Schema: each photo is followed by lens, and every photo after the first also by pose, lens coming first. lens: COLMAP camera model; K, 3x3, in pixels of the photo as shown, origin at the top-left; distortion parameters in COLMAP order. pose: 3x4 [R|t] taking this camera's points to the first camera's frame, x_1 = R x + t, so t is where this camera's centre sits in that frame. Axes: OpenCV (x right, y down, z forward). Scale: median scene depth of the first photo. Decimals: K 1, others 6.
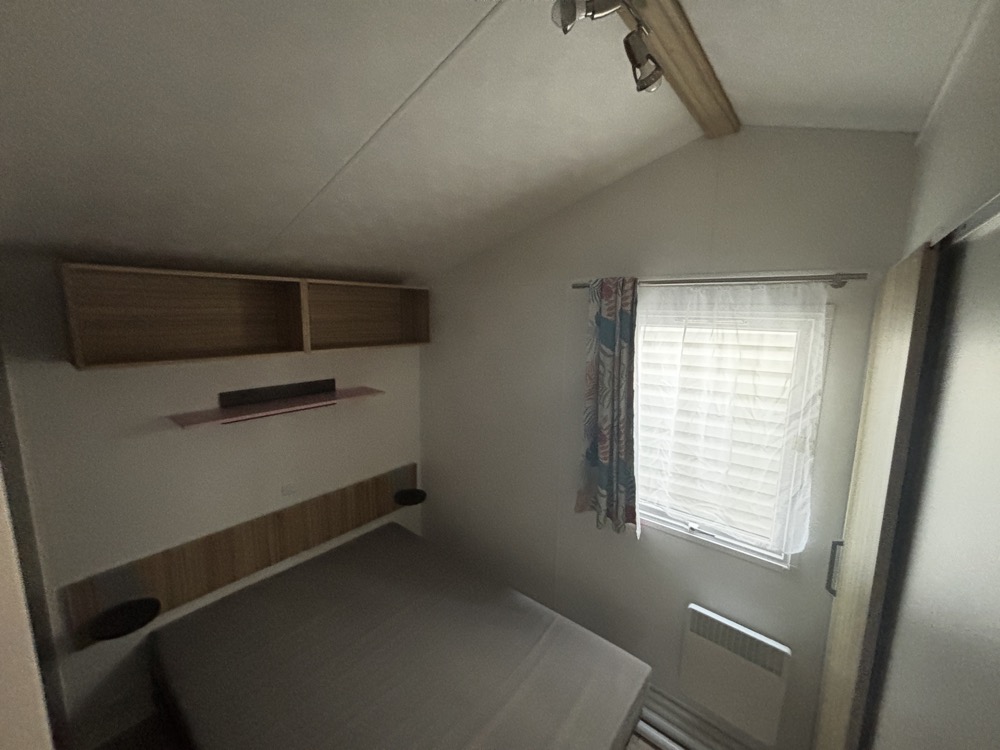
lens RADIAL K [[405.8, 0, 499.5], [0, 405.8, 372.9], [0, 0, 1]] dist [0.008432, 0.000441]
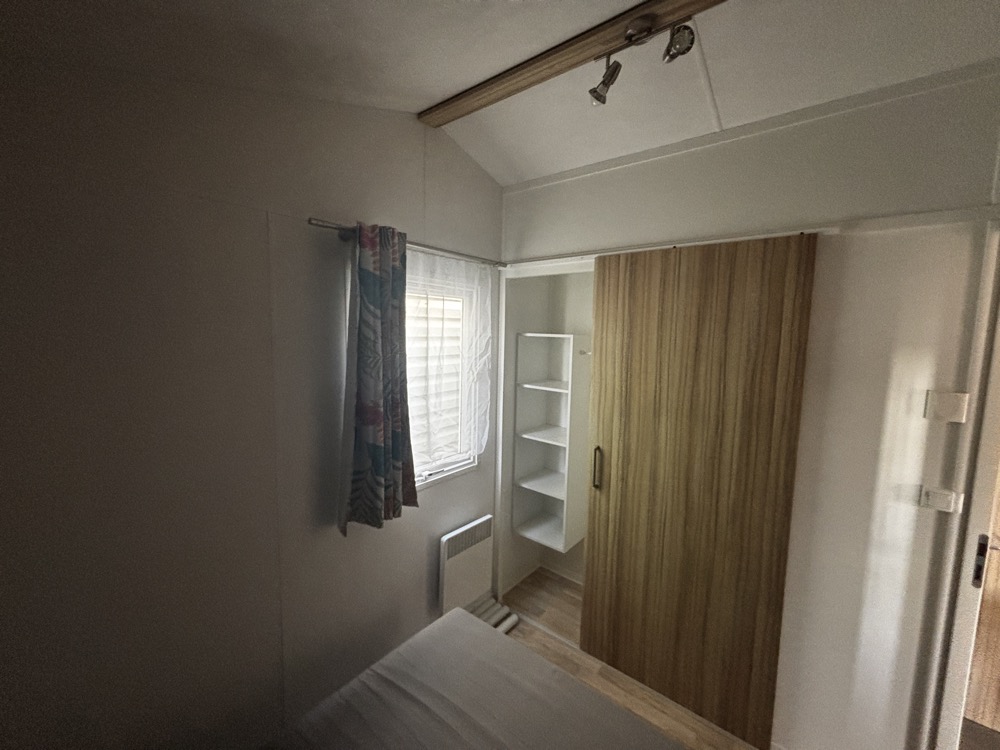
lens RADIAL K [[405.8, 0, 517.3], [0, 405.8, 378.5], [0, 0, 1]] dist [0.008432, 0.000441]
pose [[-0.036518, -0.119392, 0.992175, -0.635850], [0.151346, 0.980725, 0.123584, 0.022862], [-0.987806, 0.154675, -0.017745, 0.776147]]
